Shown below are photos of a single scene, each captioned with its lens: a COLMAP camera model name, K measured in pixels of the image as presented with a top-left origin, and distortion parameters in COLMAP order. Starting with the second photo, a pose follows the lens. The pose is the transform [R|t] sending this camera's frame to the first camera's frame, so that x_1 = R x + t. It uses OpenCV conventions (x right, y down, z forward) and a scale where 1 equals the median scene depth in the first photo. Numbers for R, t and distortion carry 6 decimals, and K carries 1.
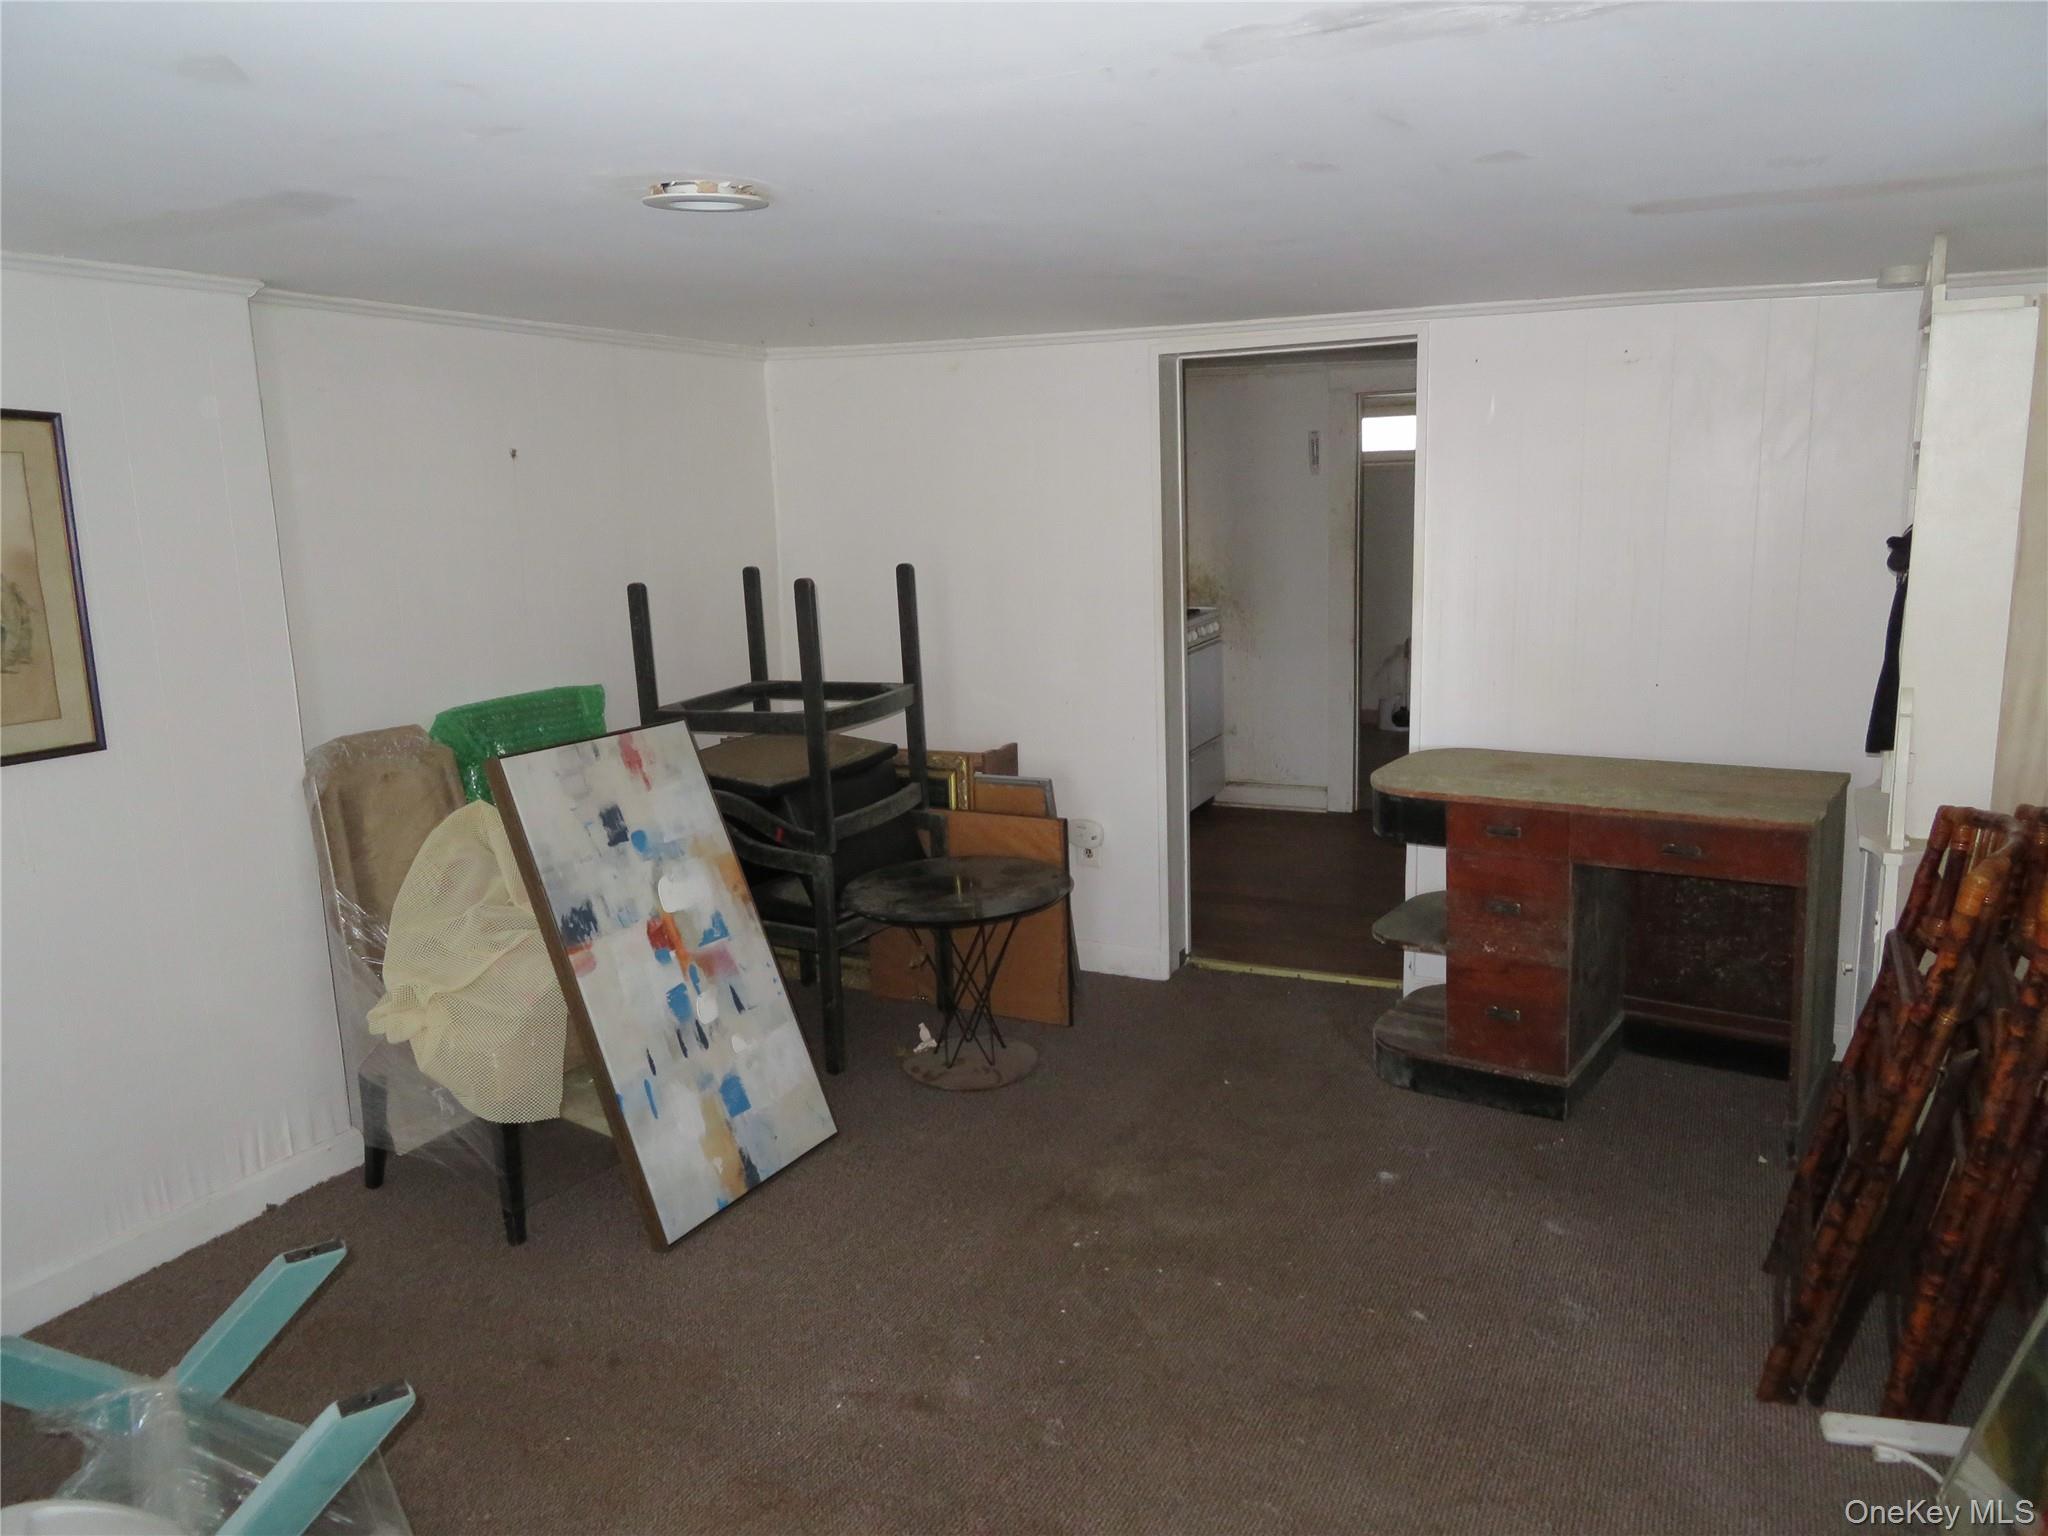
lens RADIAL K [[1454.8, 0, 1024.0], [0, 1454.8, 768.0], [0, 0, 1]] dist [-0.005773, 0.004998]
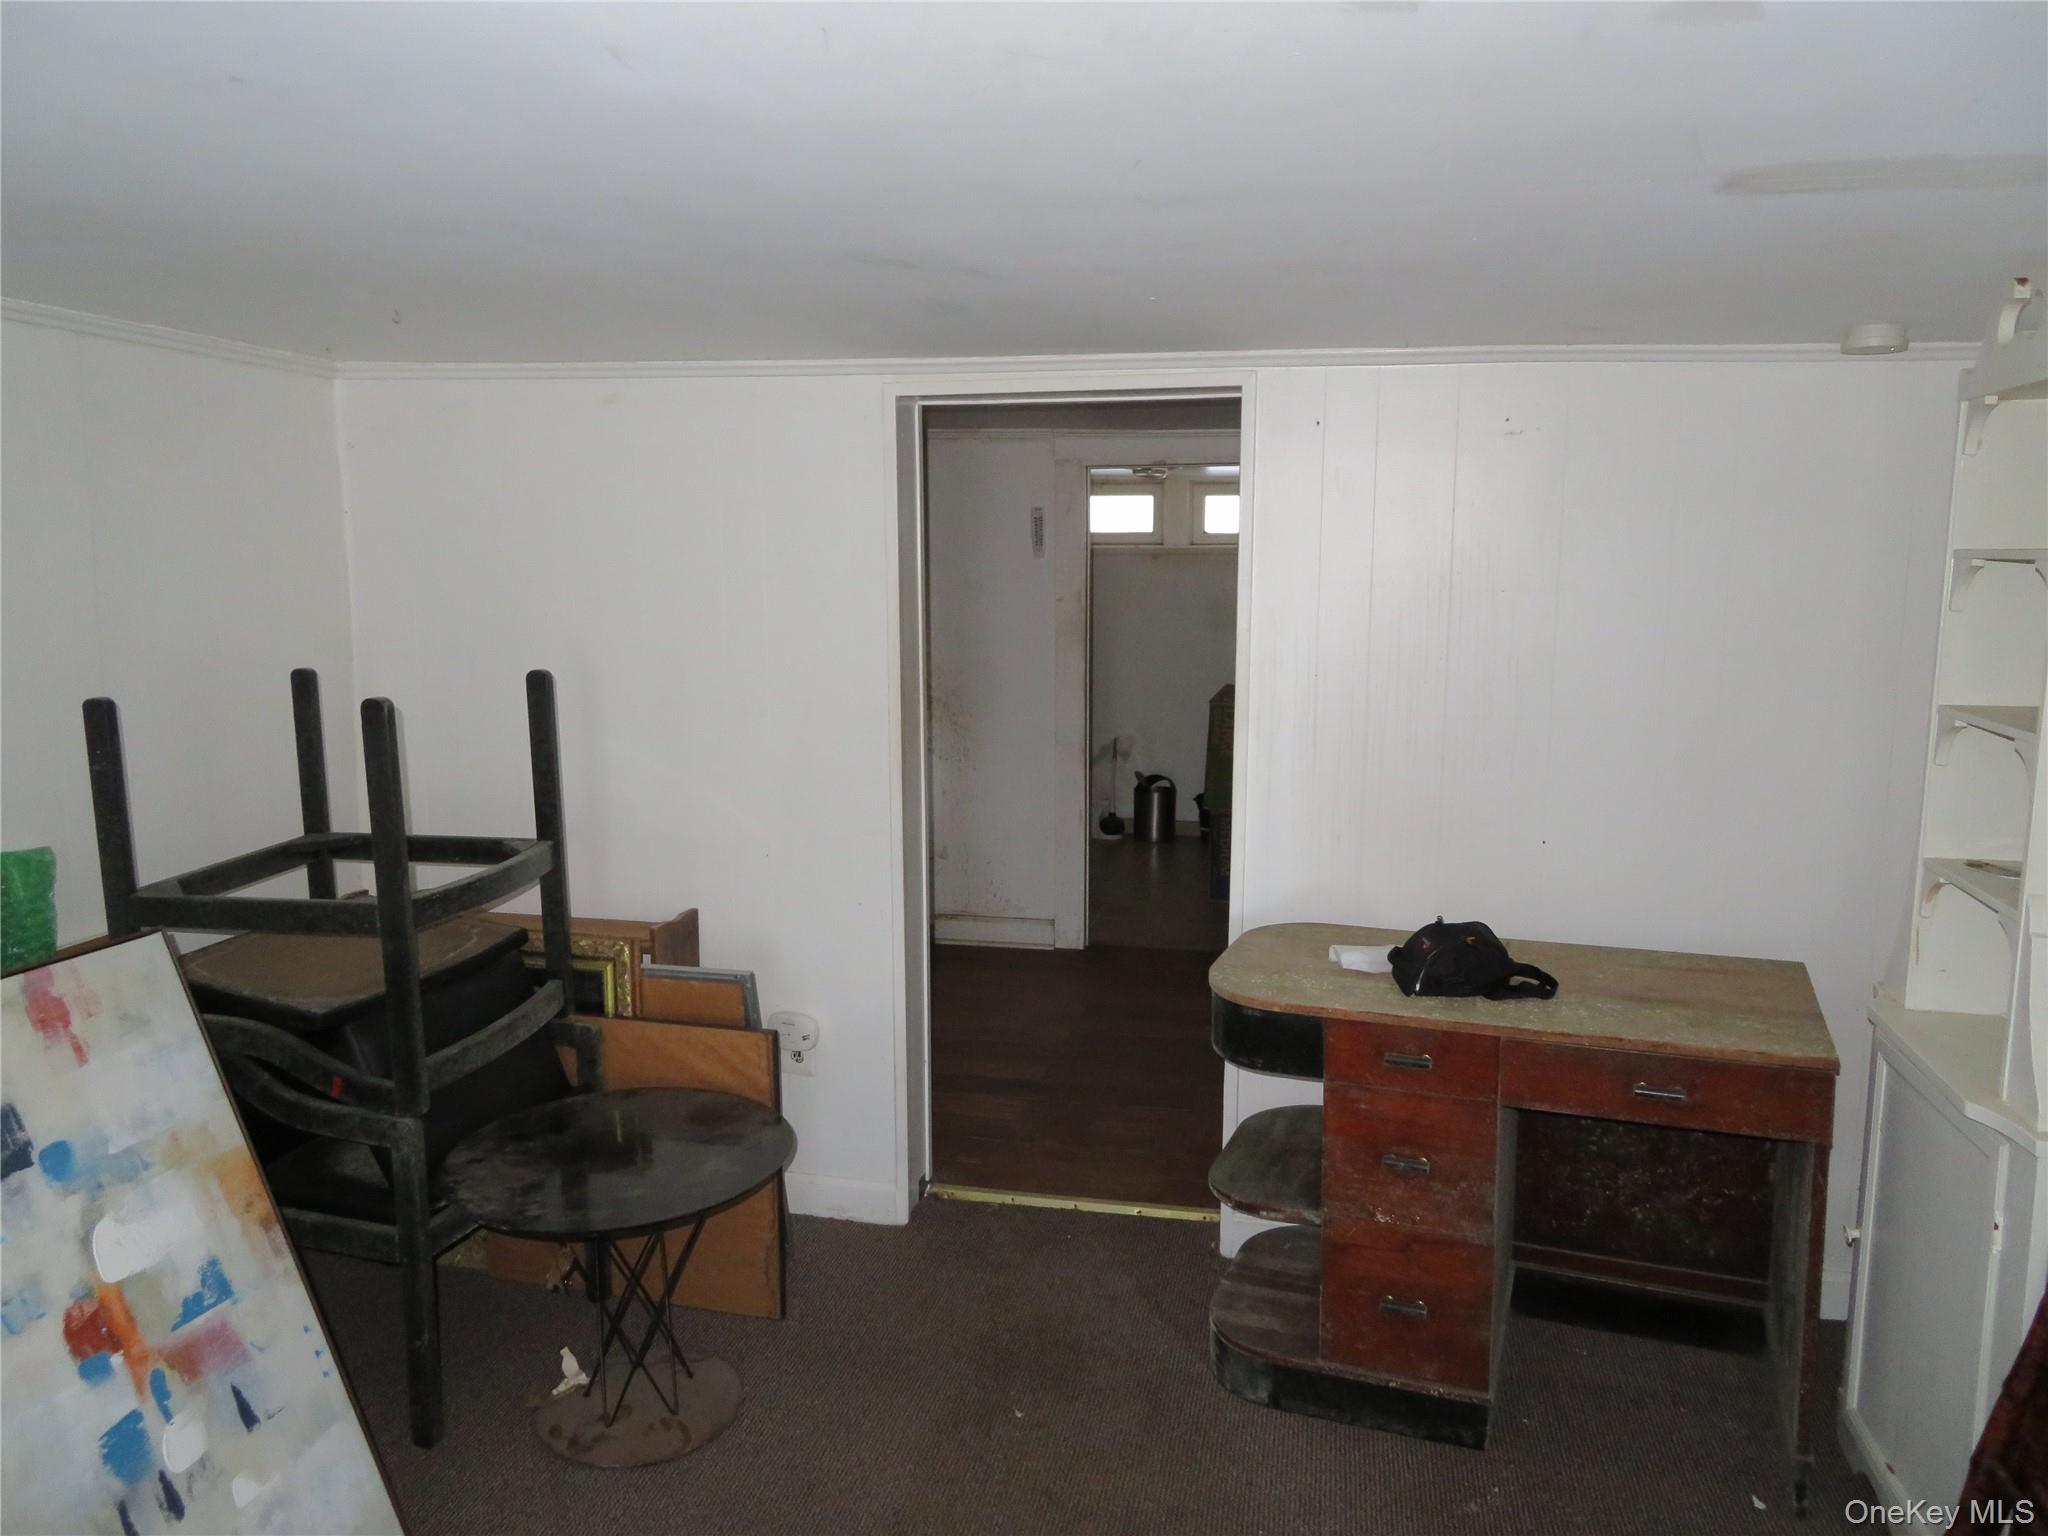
lens RADIAL K [[1454.8, 0, 1024.0], [0, 1454.8, 768.0], [0, 0, 1]] dist [-0.005773, 0.004998]
pose [[0.970547, -0.003235, 0.240889, -0.025997], [0.015151, 0.998750, -0.047631, -0.061237], [-0.240434, 0.049878, 0.969383, 0.290038]]
